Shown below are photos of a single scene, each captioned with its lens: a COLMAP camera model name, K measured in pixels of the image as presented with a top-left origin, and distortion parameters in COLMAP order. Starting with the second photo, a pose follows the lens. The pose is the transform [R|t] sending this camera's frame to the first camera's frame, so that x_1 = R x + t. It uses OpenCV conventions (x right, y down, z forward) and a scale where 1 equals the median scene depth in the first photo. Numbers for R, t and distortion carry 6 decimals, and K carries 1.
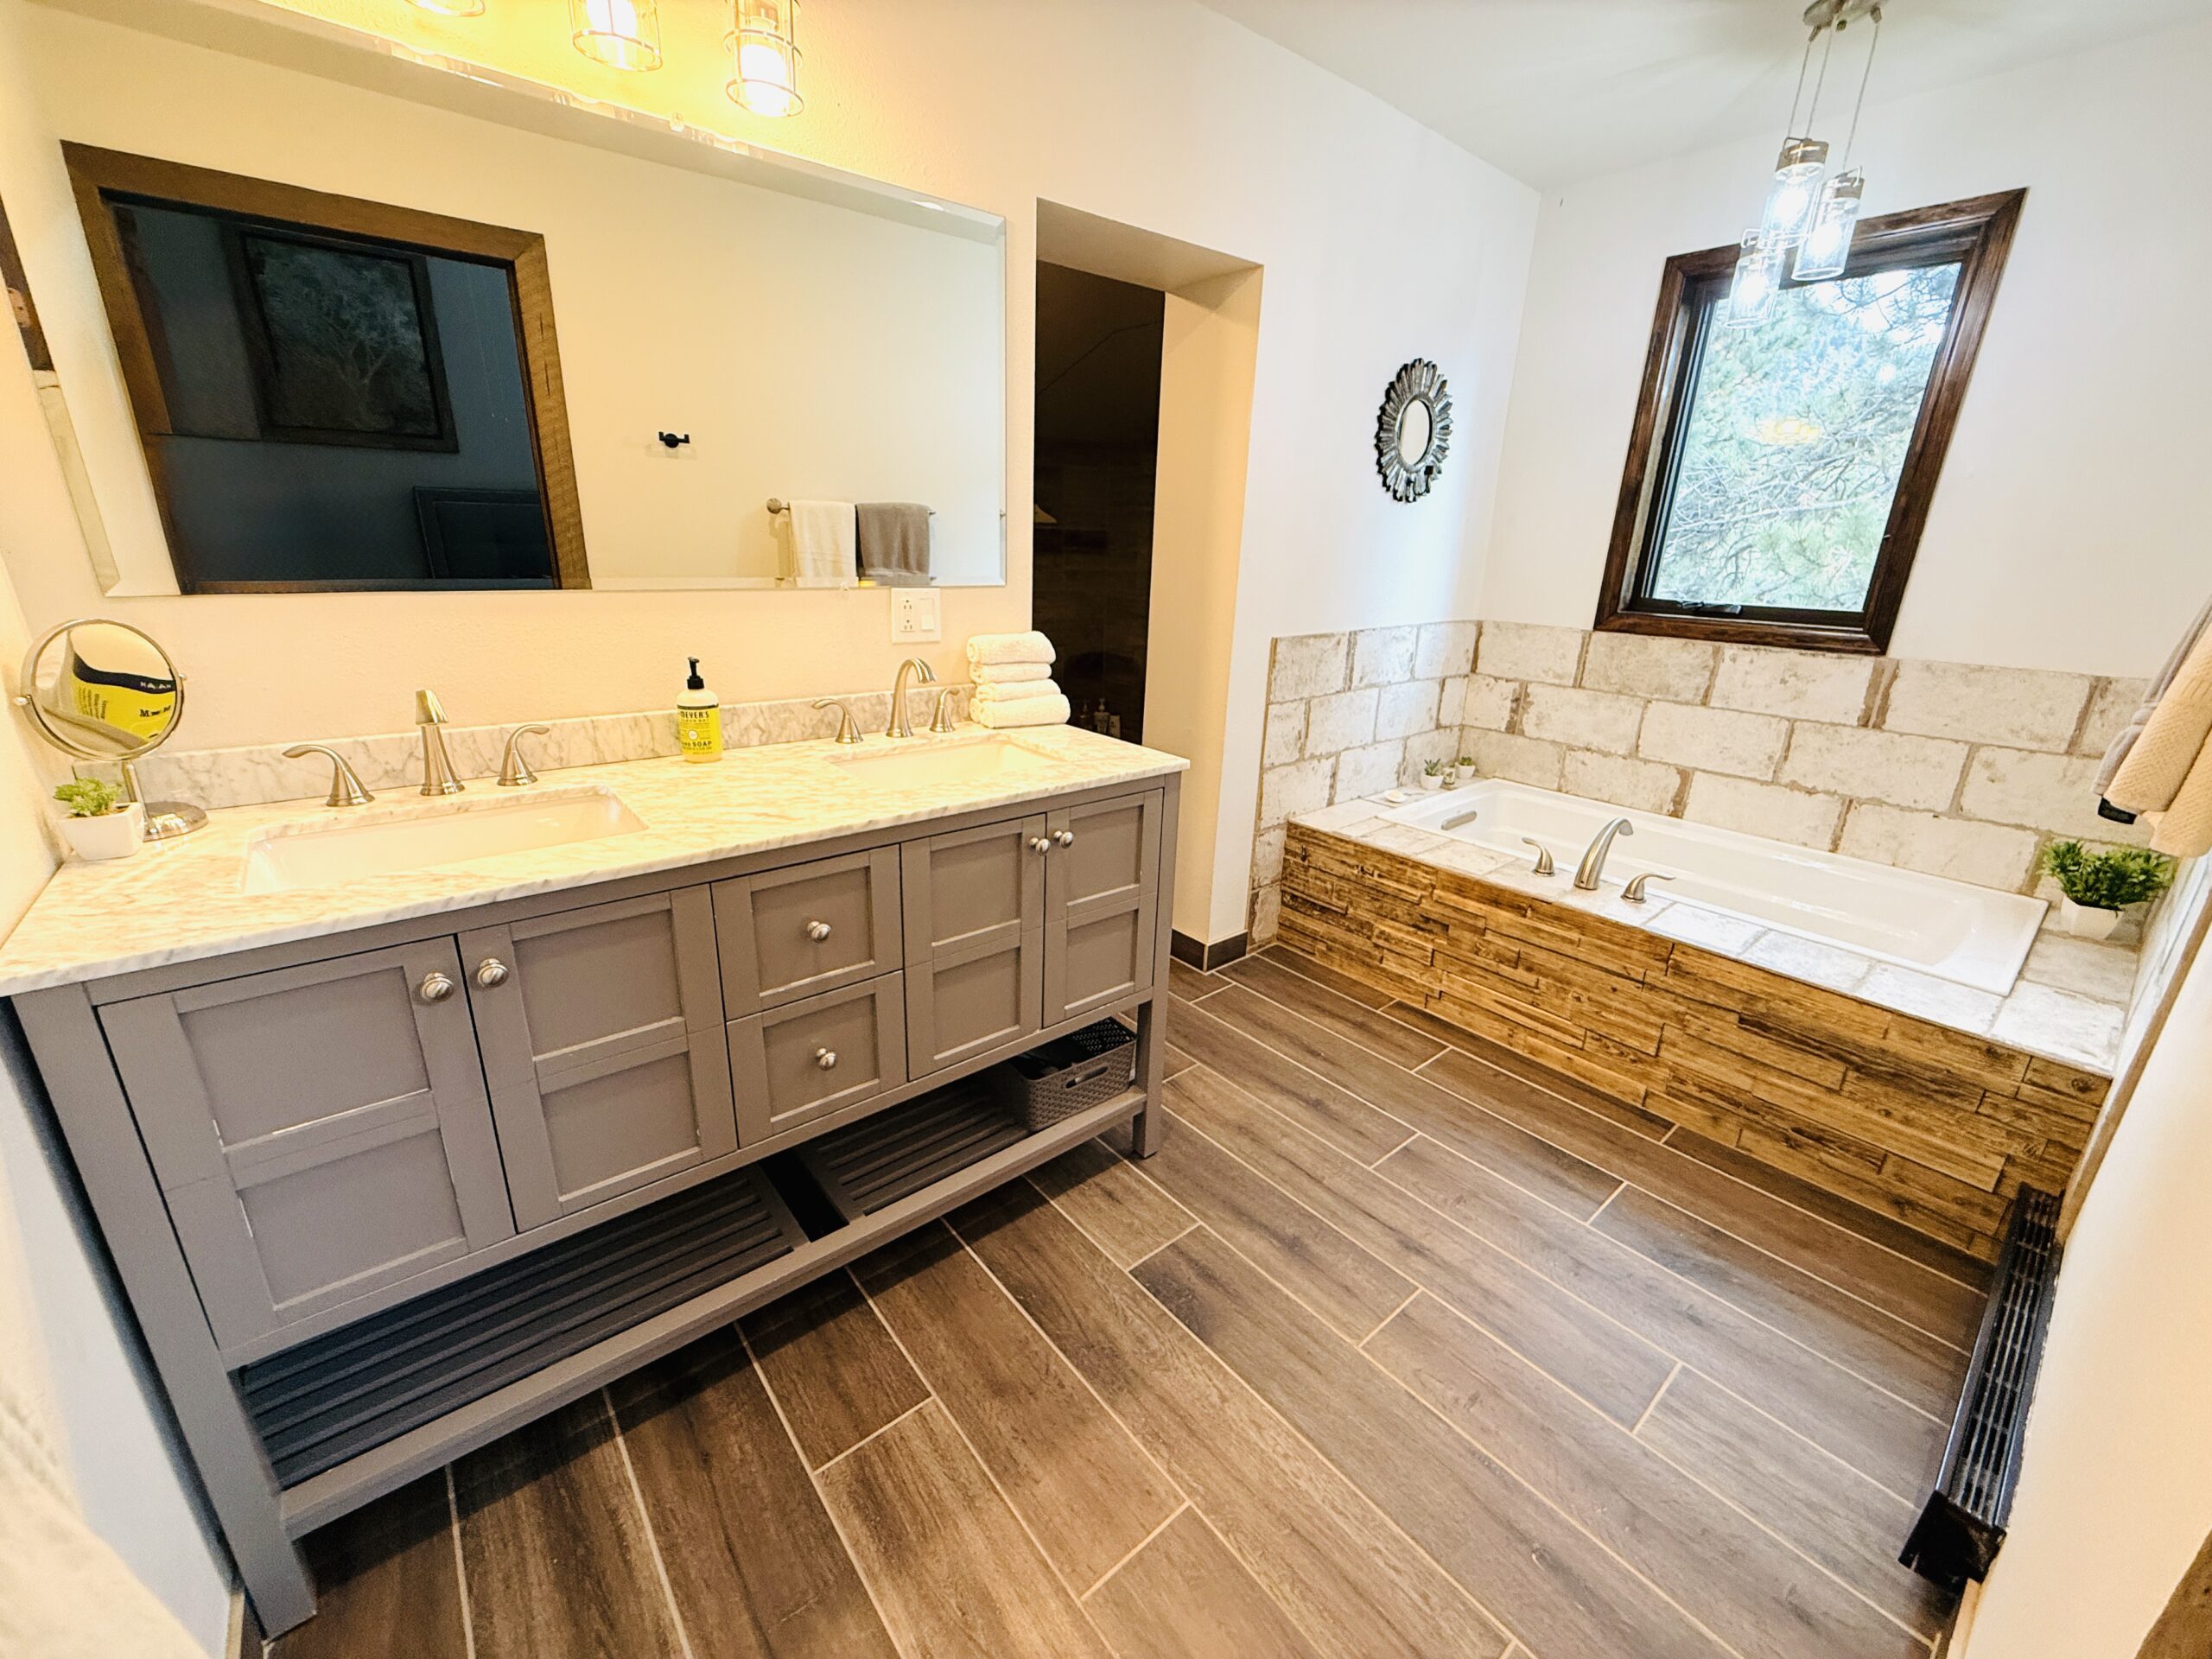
lens RADIAL K [[882.7, 0, 1101.3], [0, 882.7, 826.9], [0, 0, 1]] dist [0.000187, -0.000074]
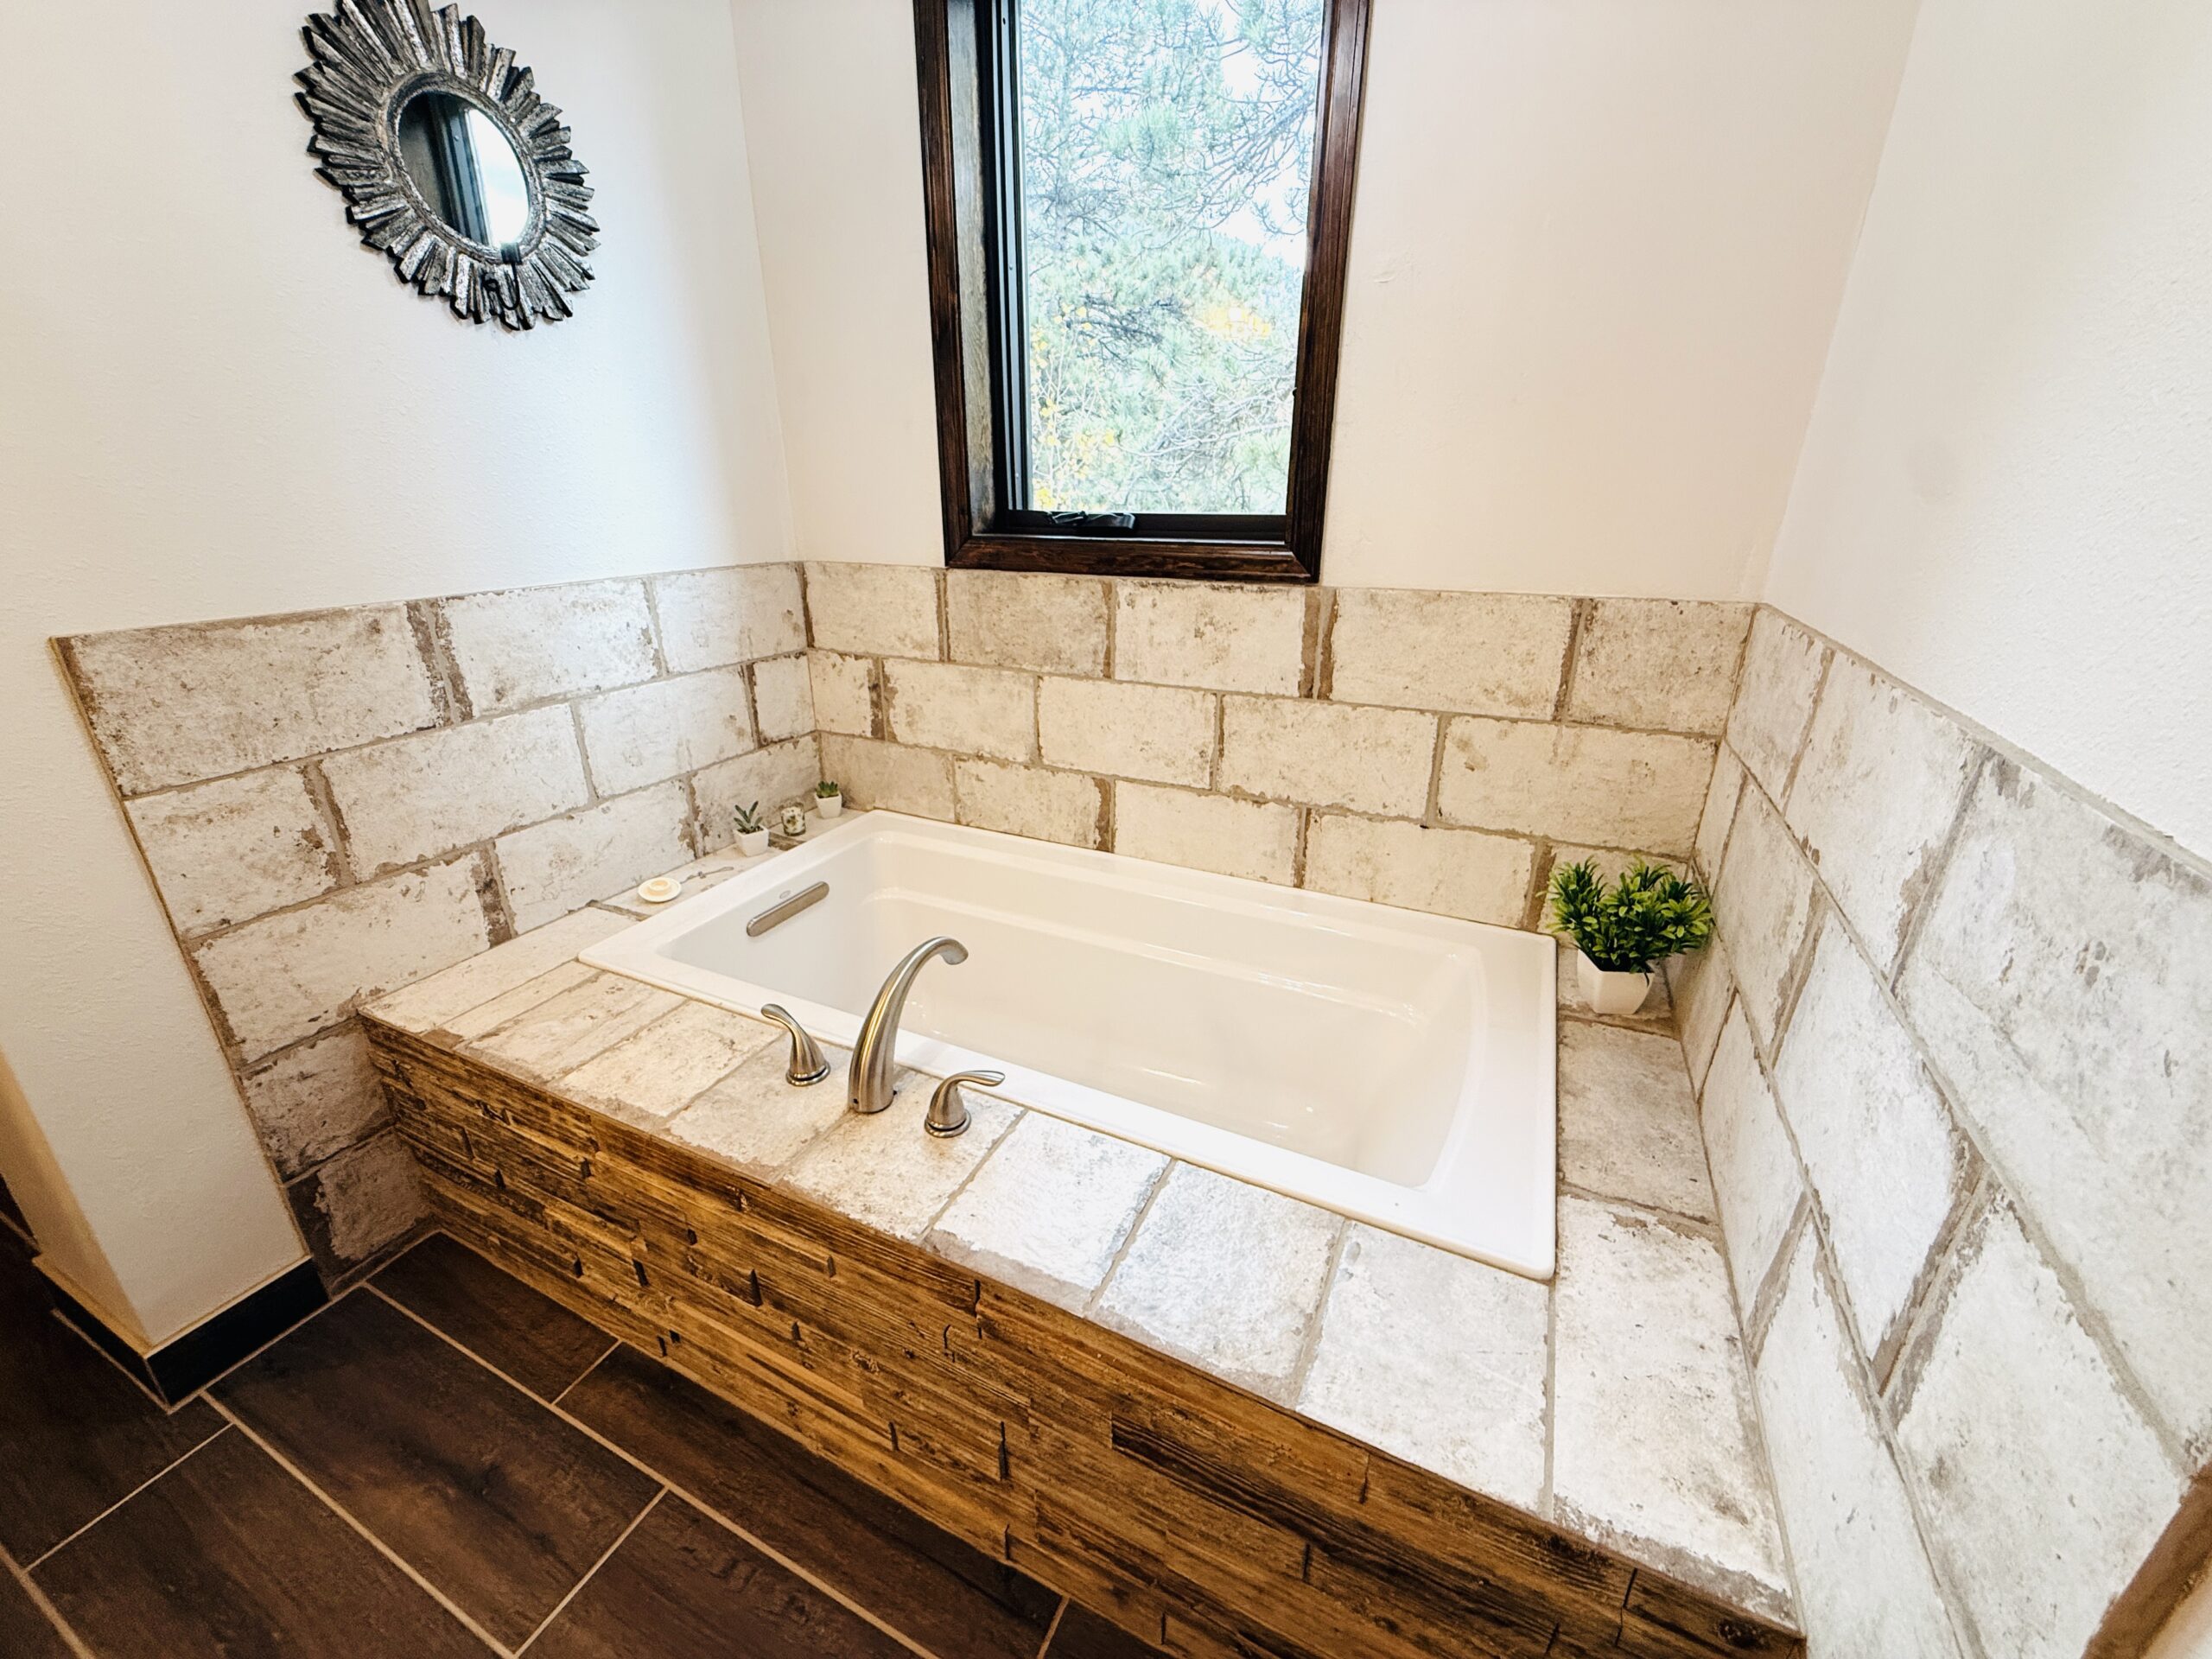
lens RADIAL K [[882.7, 0, 1101.3], [0, 882.7, 826.9], [0, 0, 1]] dist [0.000187, -0.000074]
pose [[0.910179, -0.170661, 0.377425, 0.447496], [0.149596, 0.985114, 0.084683, -0.092606], [-0.386259, -0.020616, 0.922160, 0.444159]]
